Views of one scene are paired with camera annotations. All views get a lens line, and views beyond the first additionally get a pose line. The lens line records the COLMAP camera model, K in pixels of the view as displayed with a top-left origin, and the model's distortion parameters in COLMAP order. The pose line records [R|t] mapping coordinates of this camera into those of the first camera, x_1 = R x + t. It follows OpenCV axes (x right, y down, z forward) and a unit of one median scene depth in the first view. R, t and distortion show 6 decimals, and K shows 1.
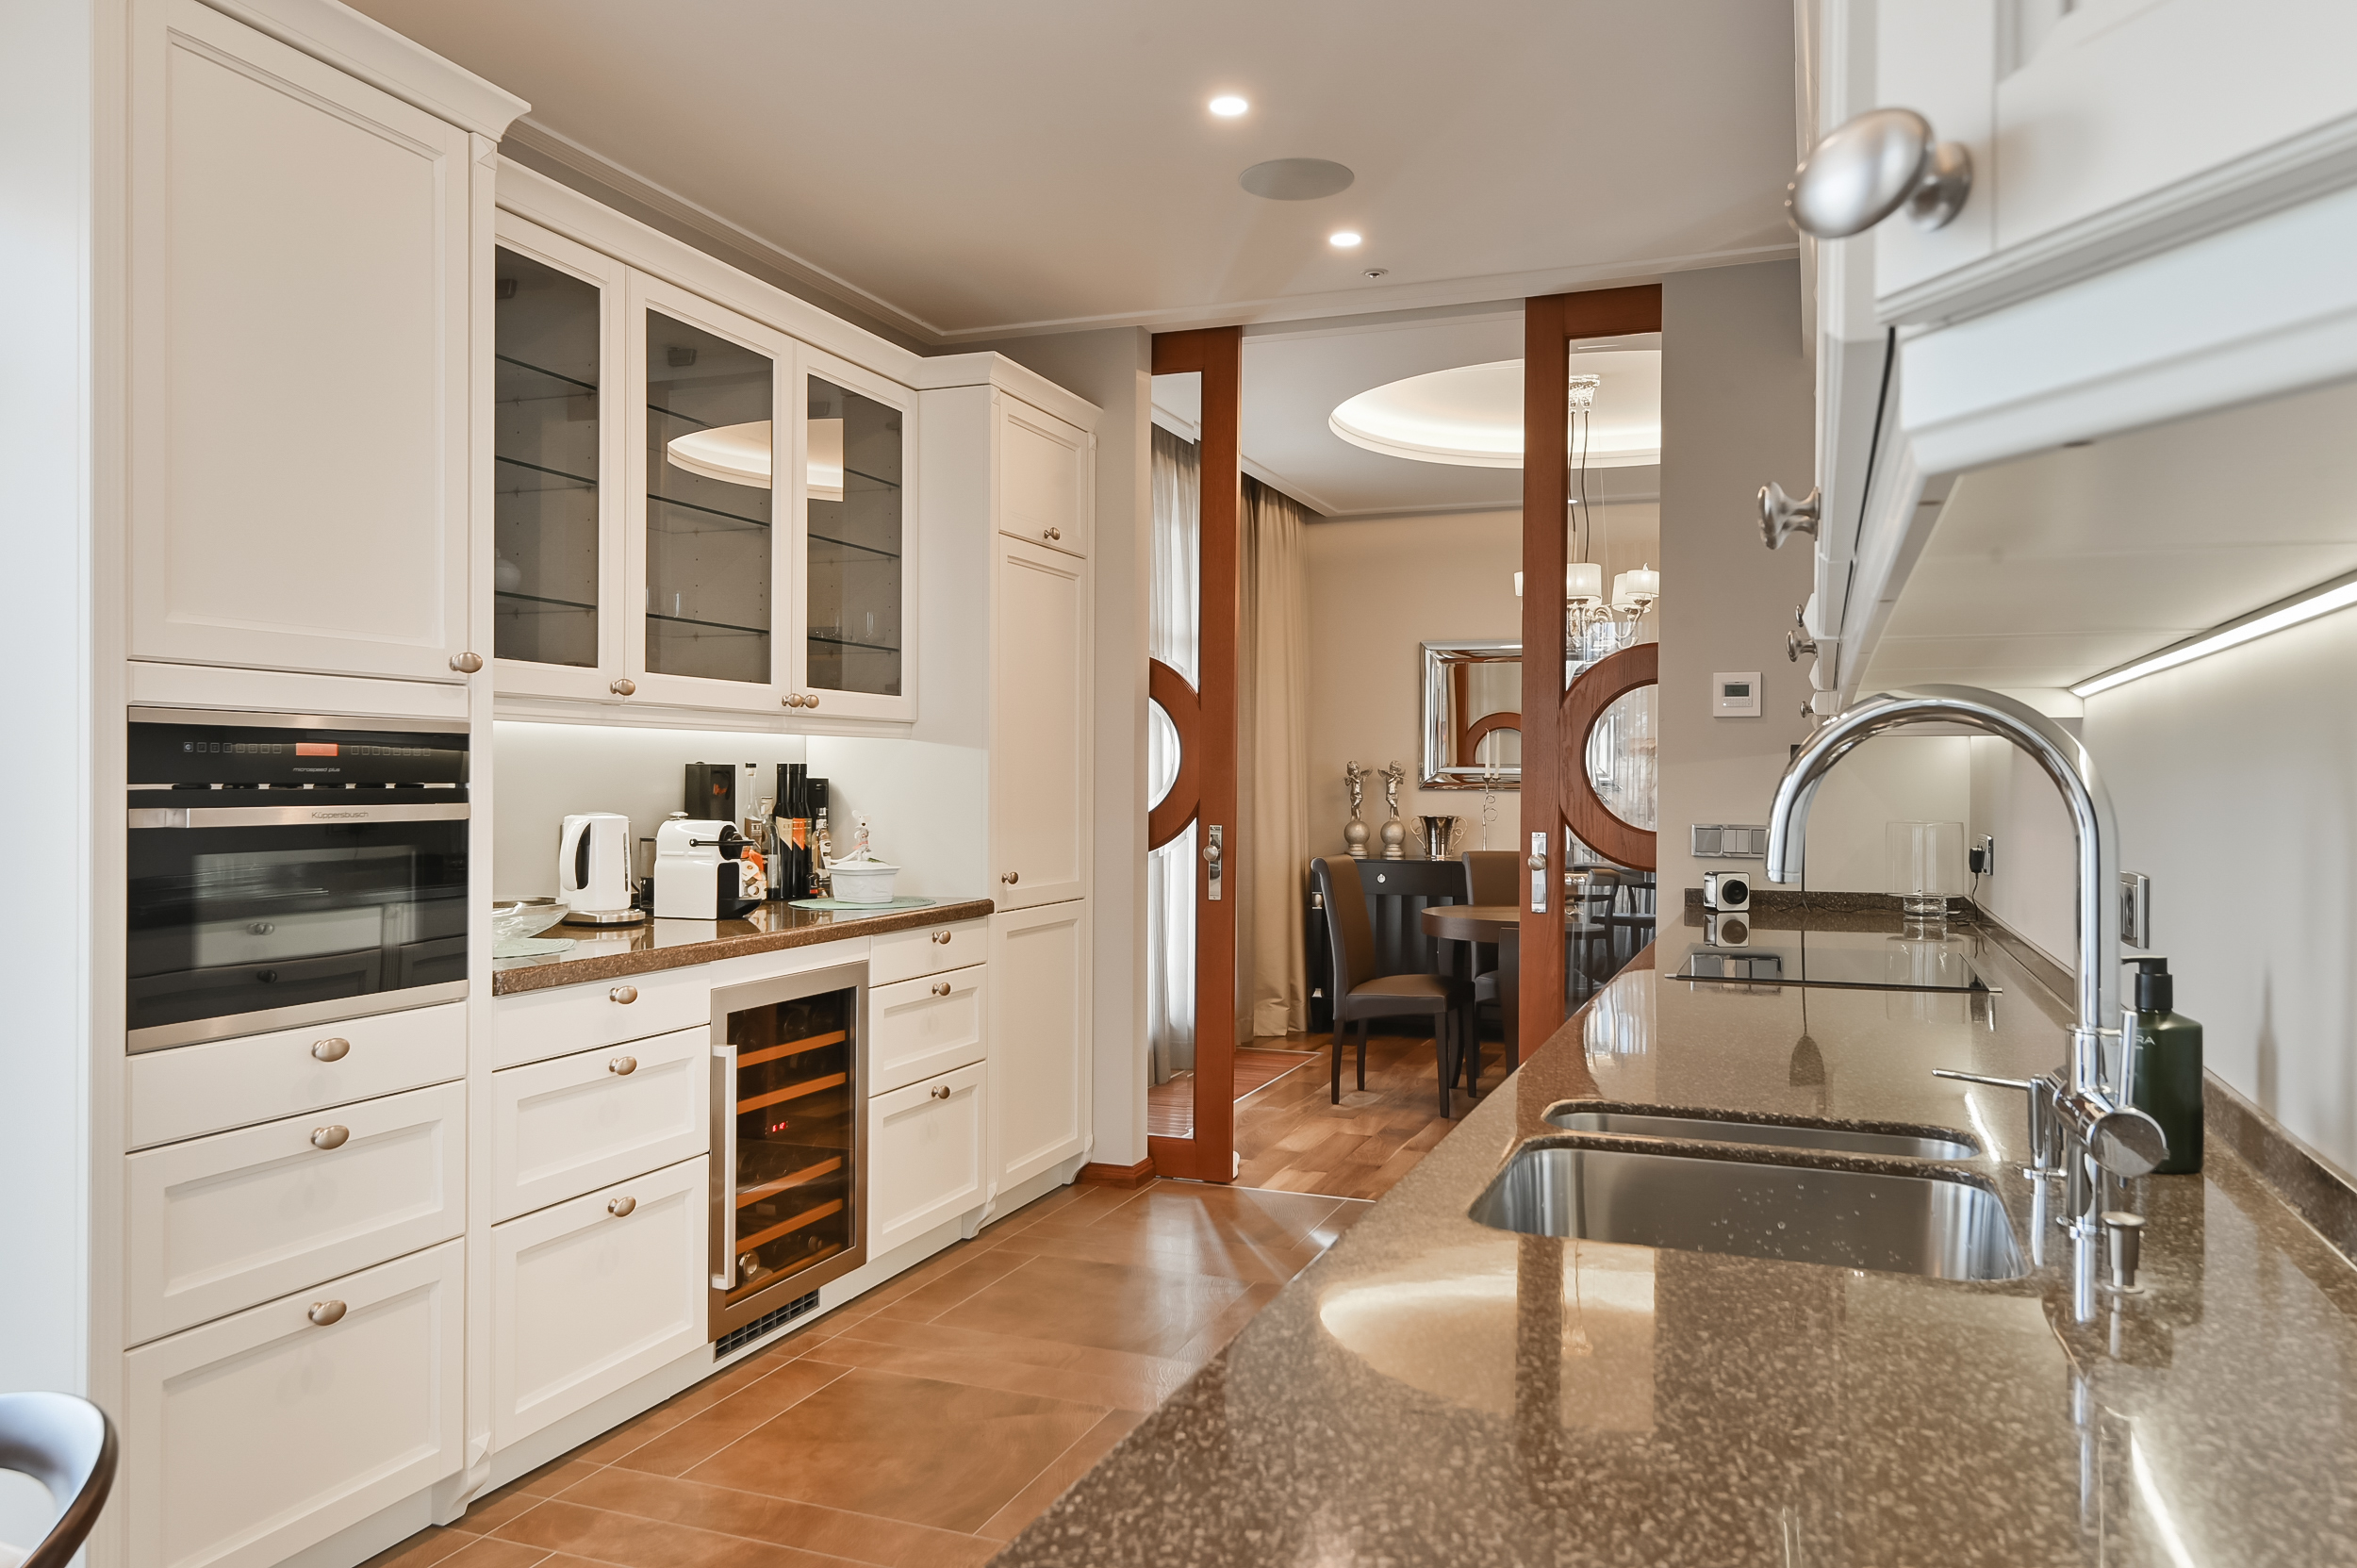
lens RADIAL K [[1655.8, 0, 1178.5], [0, 1655.8, 784.0], [0, 0, 1]] dist [0.006671, 0.005427]
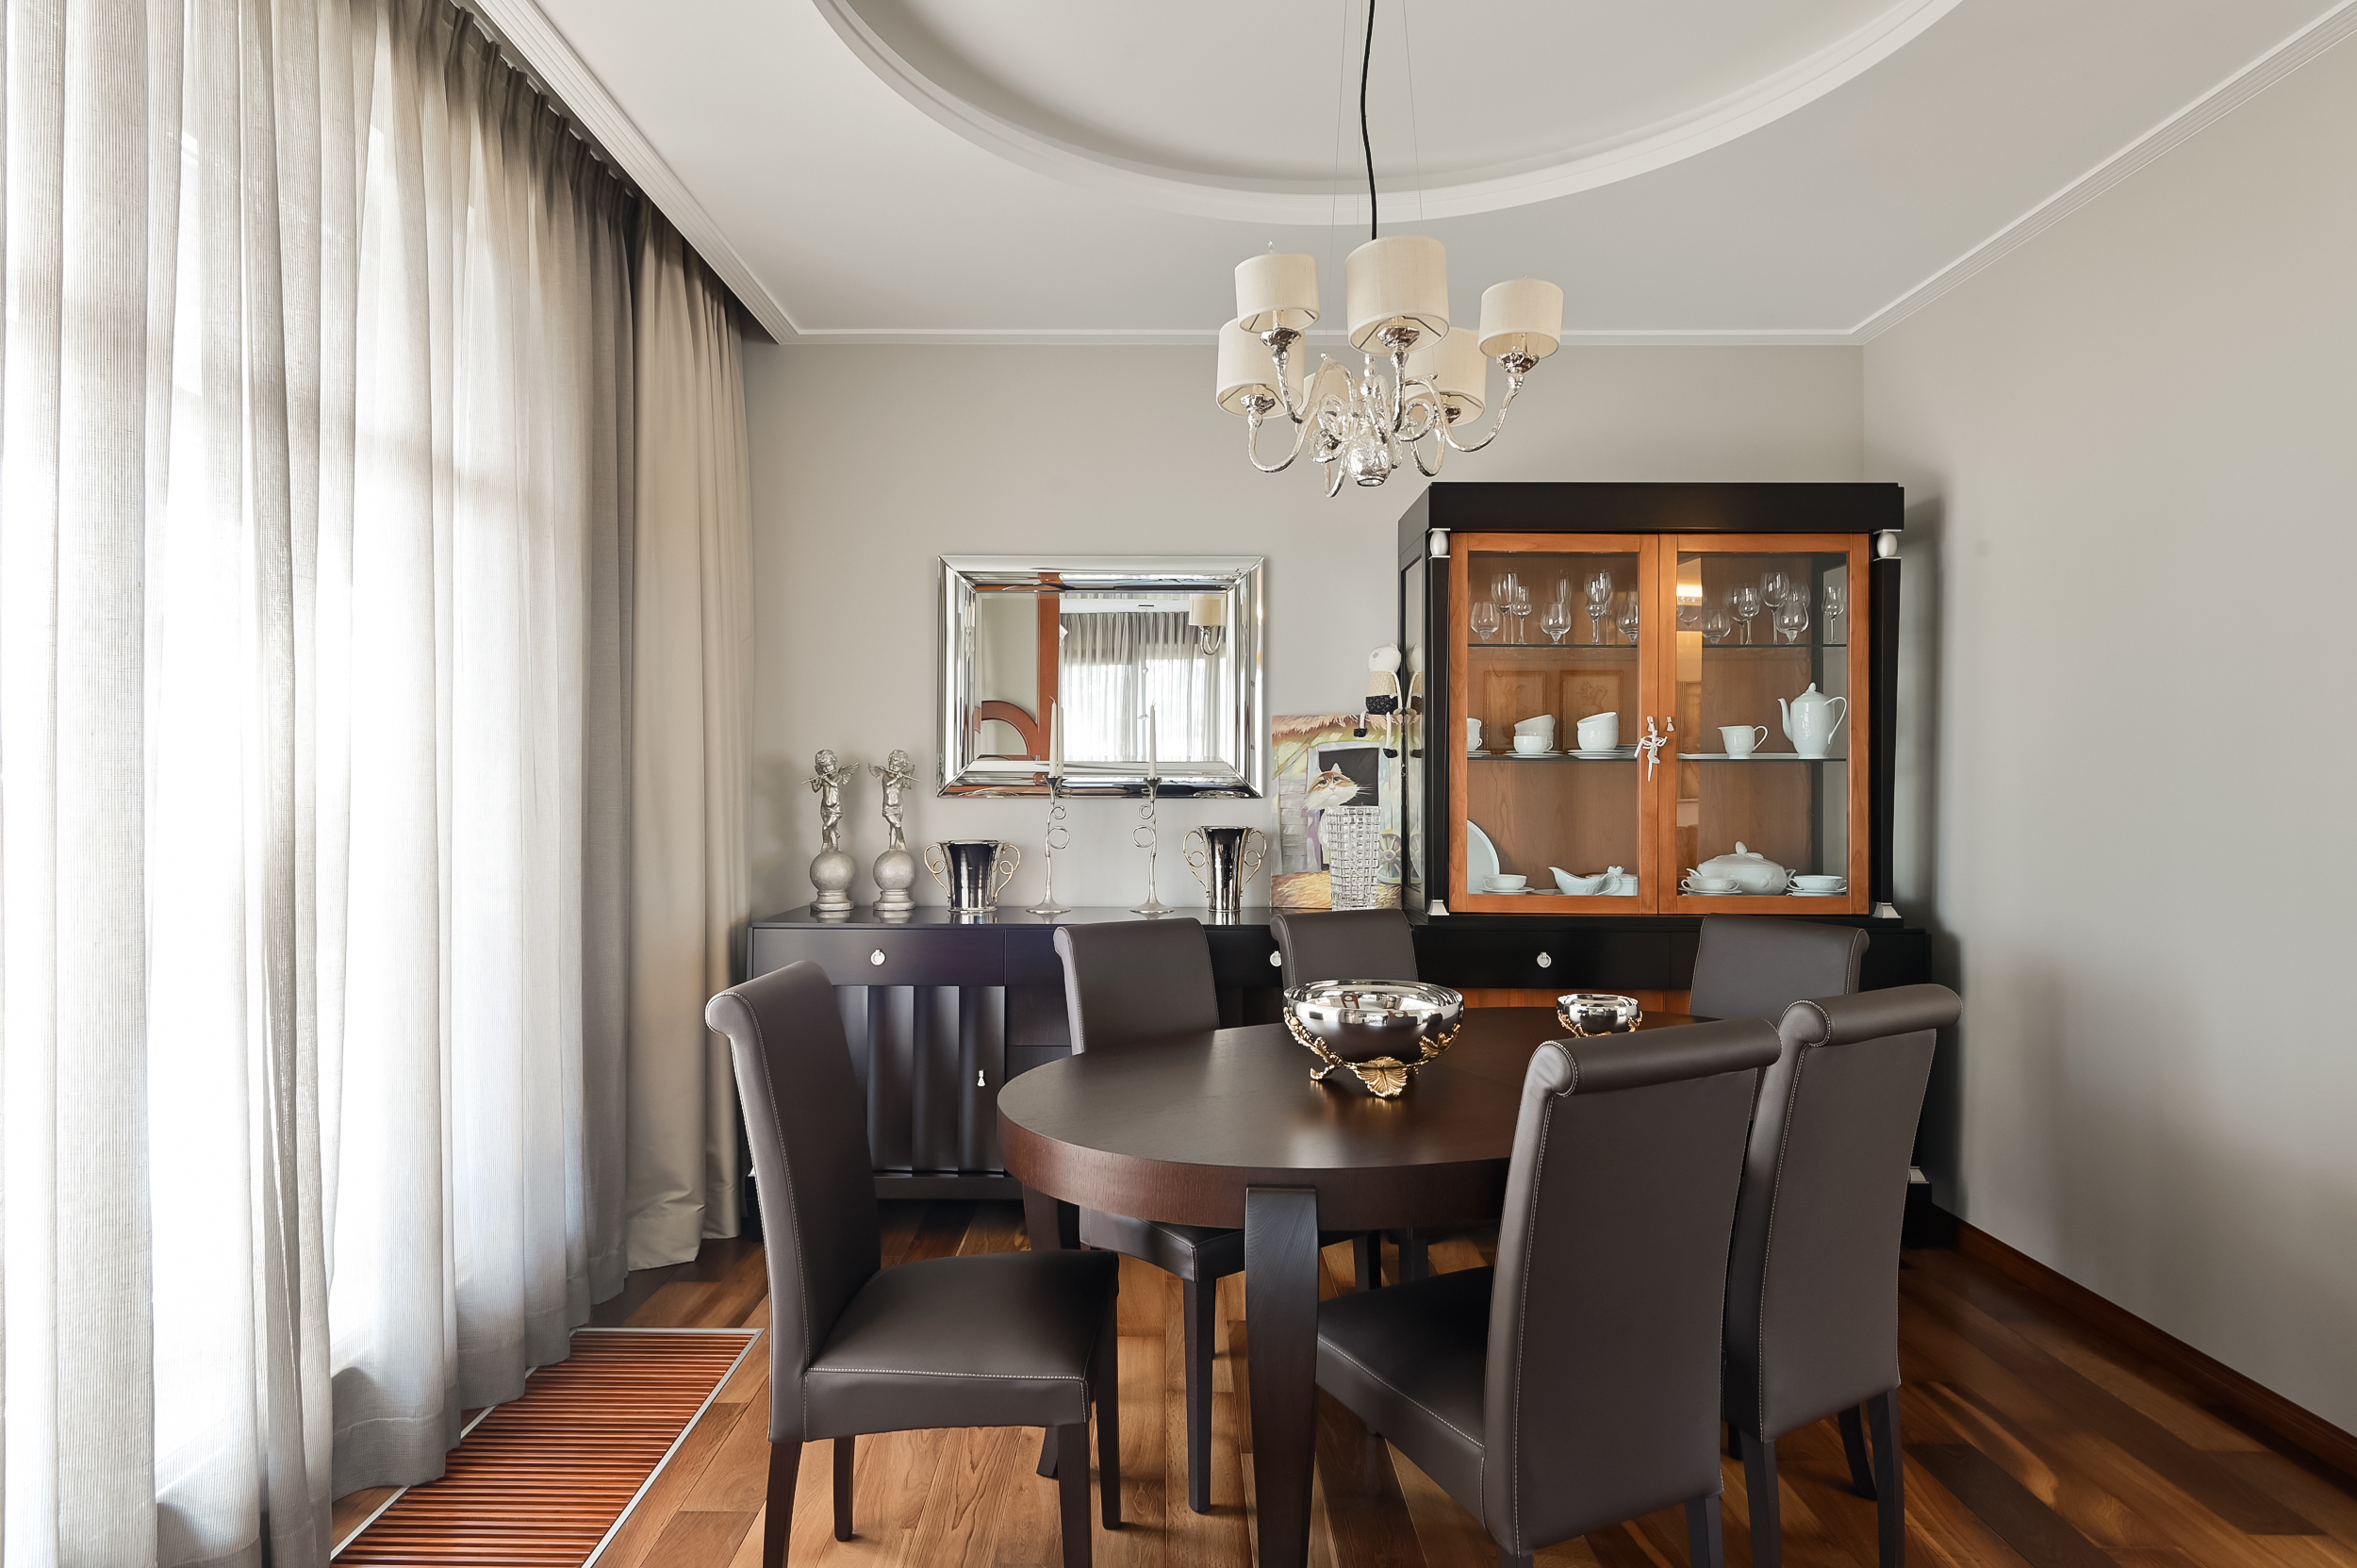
lens RADIAL K [[1273.0, 0, 1178.5], [0, 1273.0, 784.0], [0, 0, 1]] dist [0.002515, -0.001317]
pose [[0.930594, 0.003457, 0.366036, 0.058714], [0.001915, 0.999896, -0.014311, 0.004927], [-0.366048, 0.014018, 0.930491, 0.553227]]
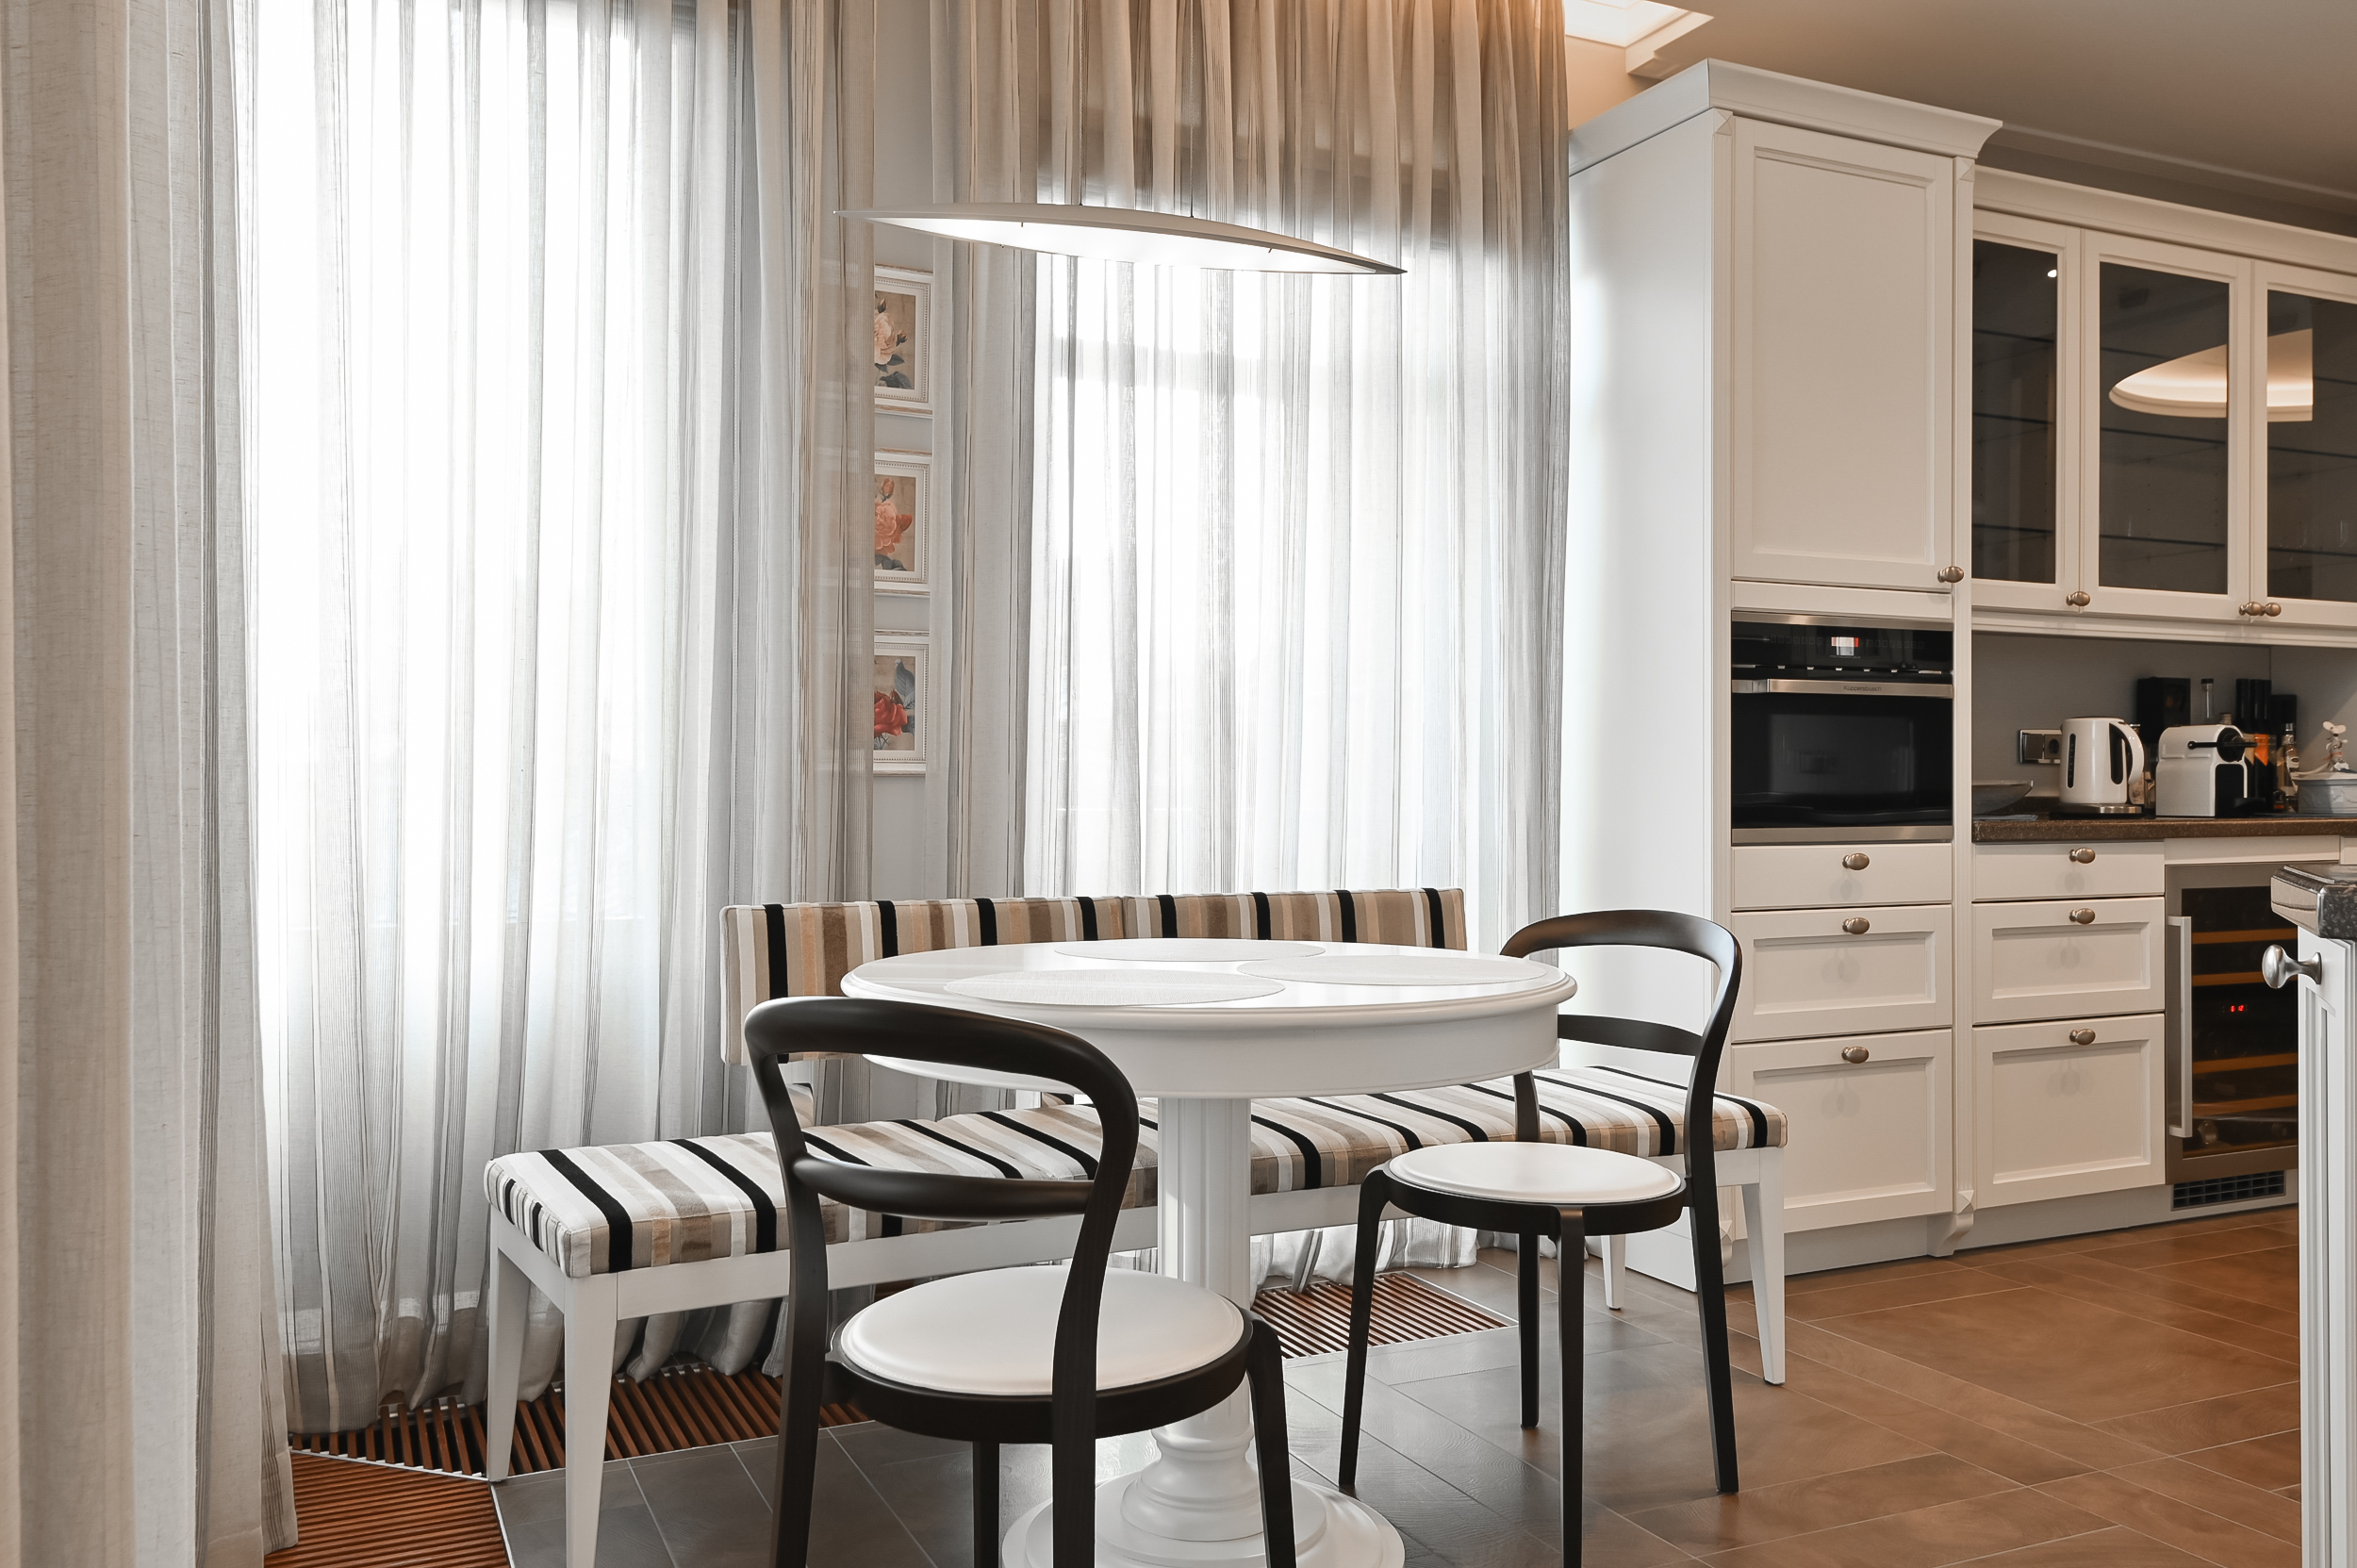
lens RADIAL K [[1815.1, 0, 1178.5], [0, 1815.1, 784.0], [0, 0, 1]] dist [0.011321, 0.006533]
pose [[0.715928, -0.007983, -0.698128, 0.094204], [0.001341, 0.999949, -0.010059, 0.079874], [0.698173, 0.006265, 0.715902, -0.325600]]
